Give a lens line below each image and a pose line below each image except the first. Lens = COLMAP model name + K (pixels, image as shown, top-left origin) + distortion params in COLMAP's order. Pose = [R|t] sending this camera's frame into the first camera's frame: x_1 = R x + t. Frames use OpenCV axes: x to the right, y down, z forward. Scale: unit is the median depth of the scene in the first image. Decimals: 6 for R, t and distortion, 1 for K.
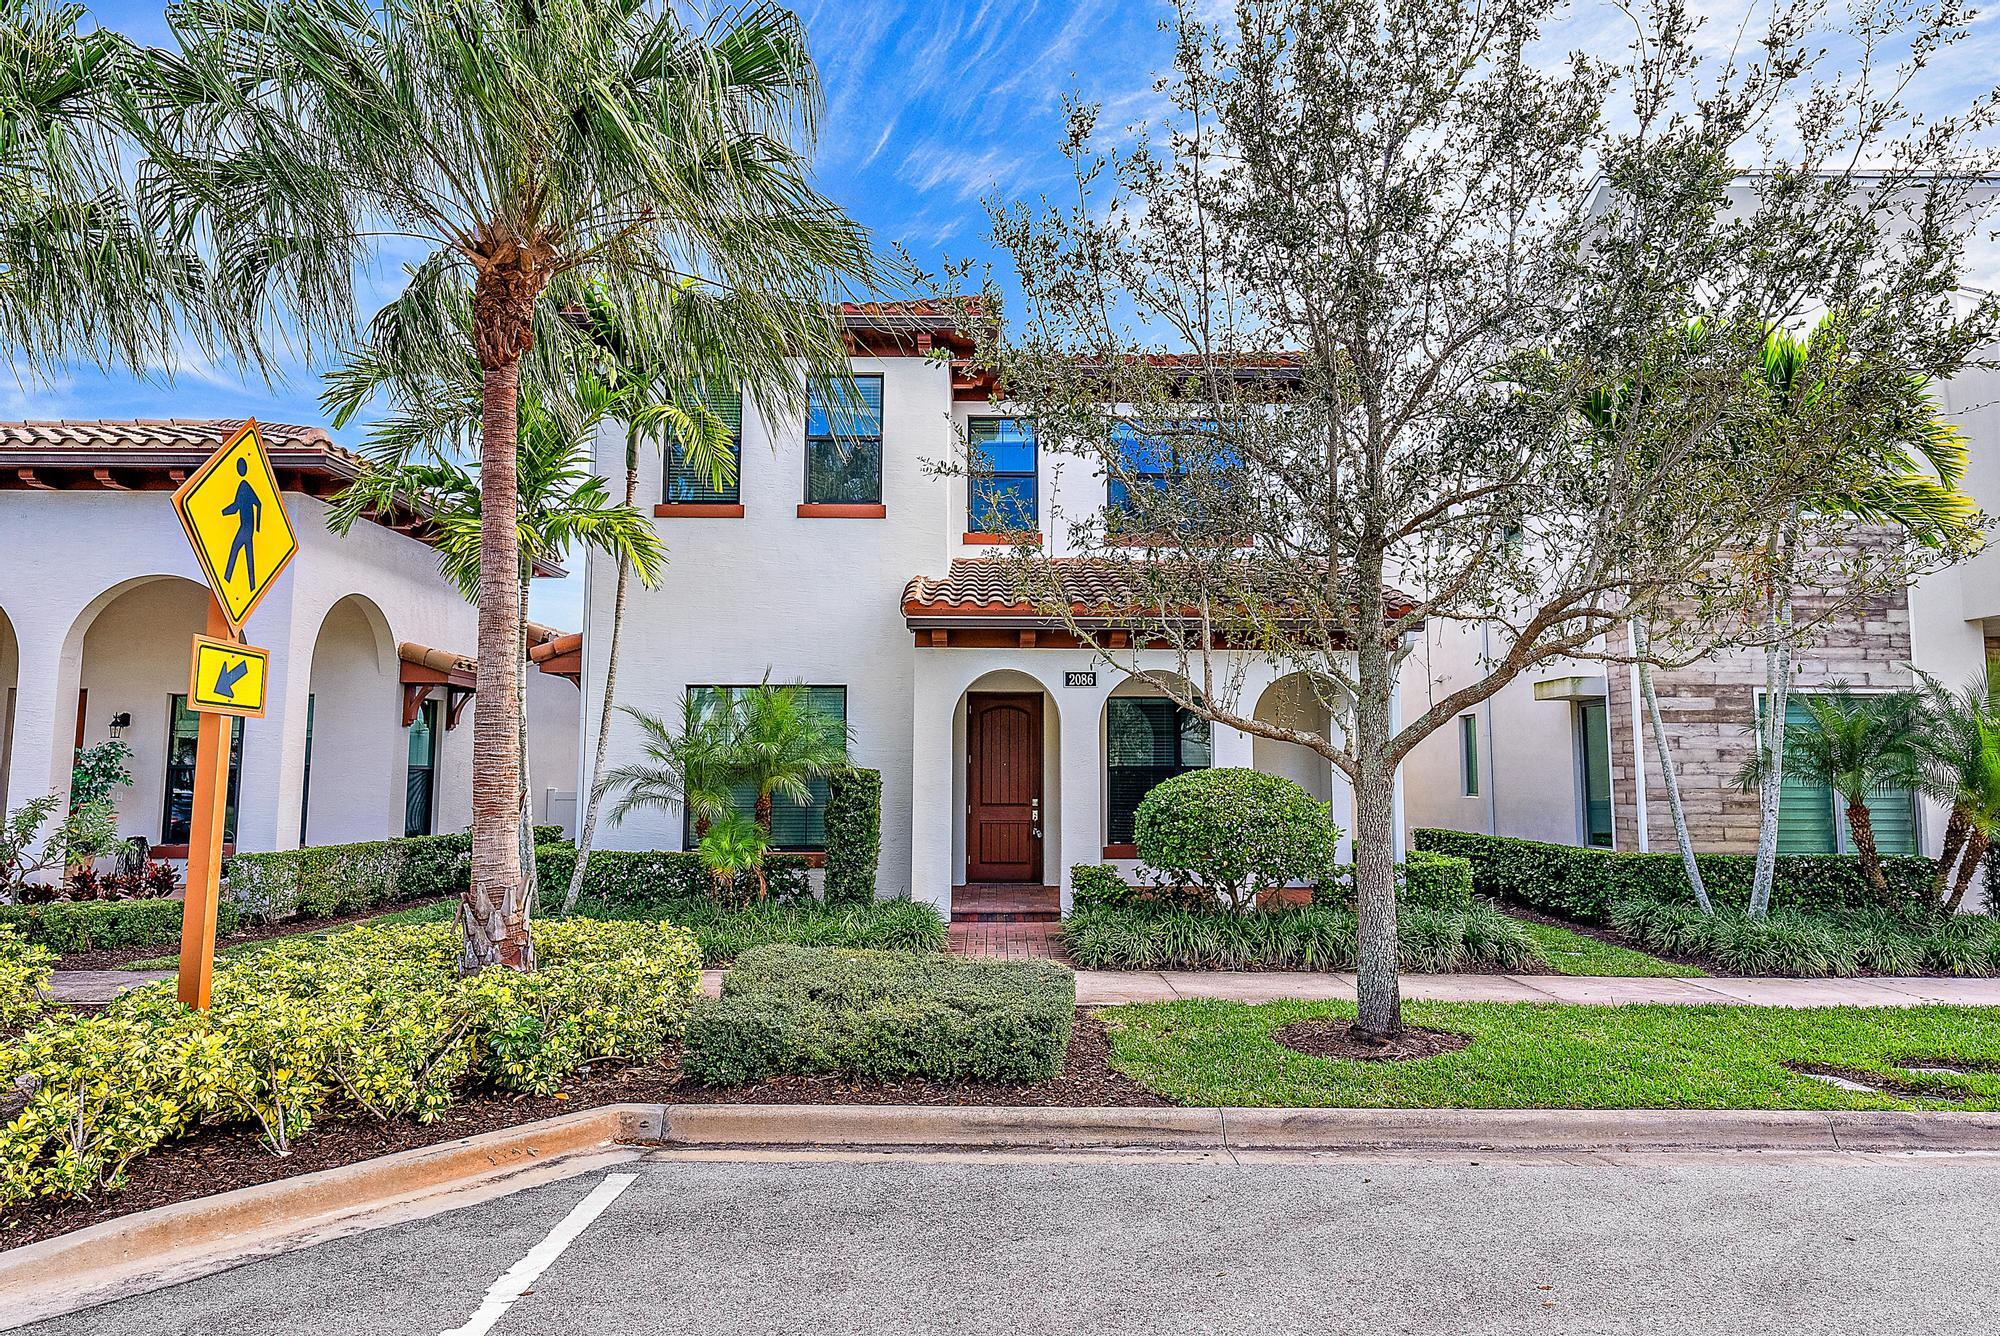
lens RADIAL K [[1197.8, 0, 994.2], [0, 1197.8, 680.2], [0, 0, 1]] dist [0.002288, -0.003959]
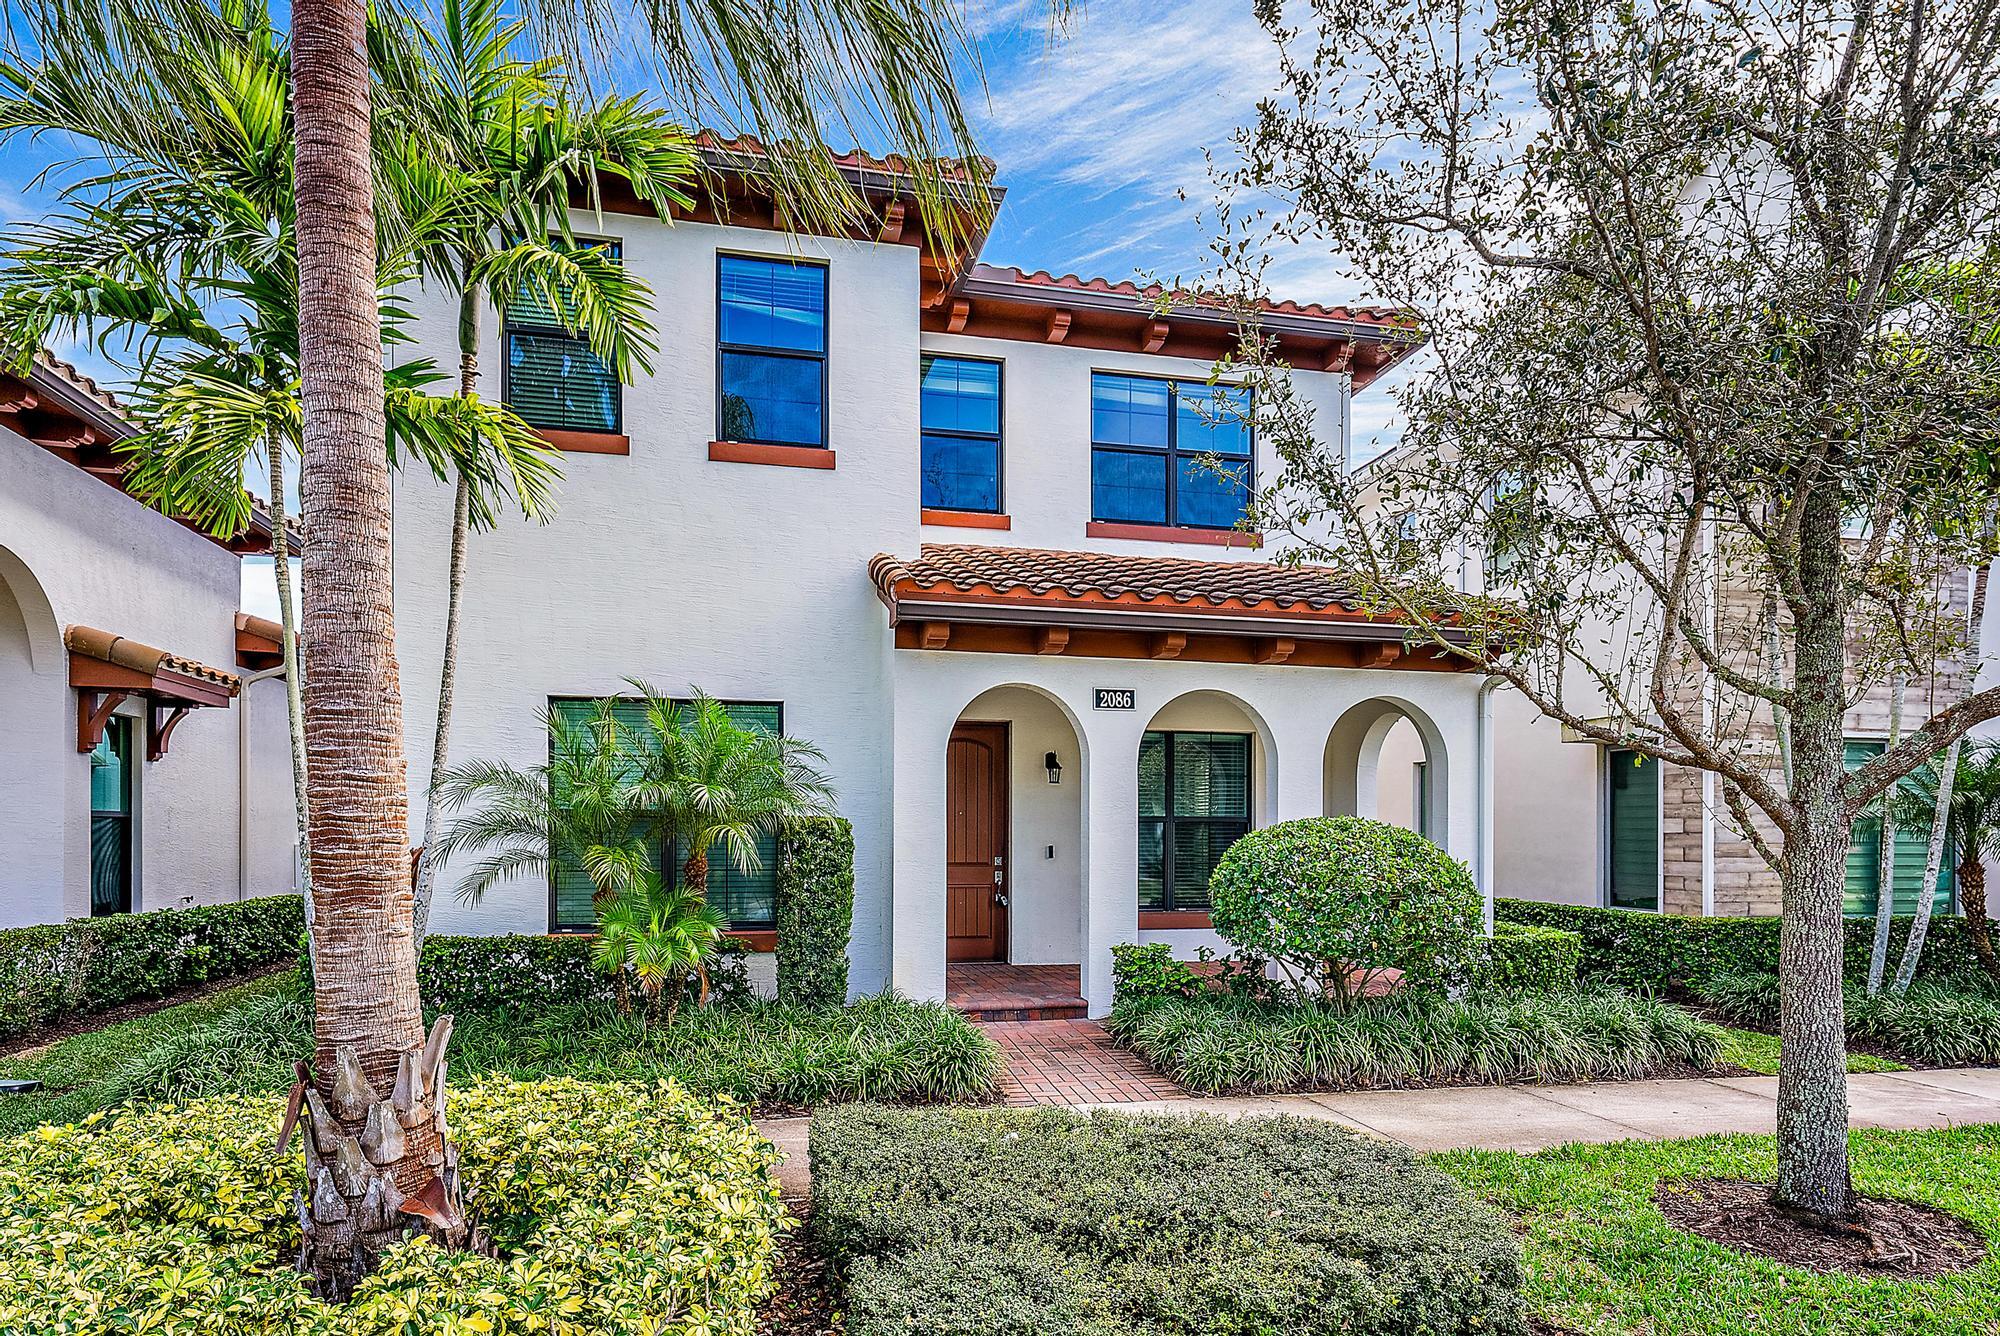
lens RADIAL K [[1166.4, 0, 981.1], [0, 1166.4, 856.0], [0, 0, 1]] dist [0.003300, -0.001435]
pose [[0.976929, -0.003073, 0.213542, -0.178854], [-0.018645, 0.994851, 0.099619, 0.027760], [-0.212749, -0.101302, 0.971841, 0.321184]]
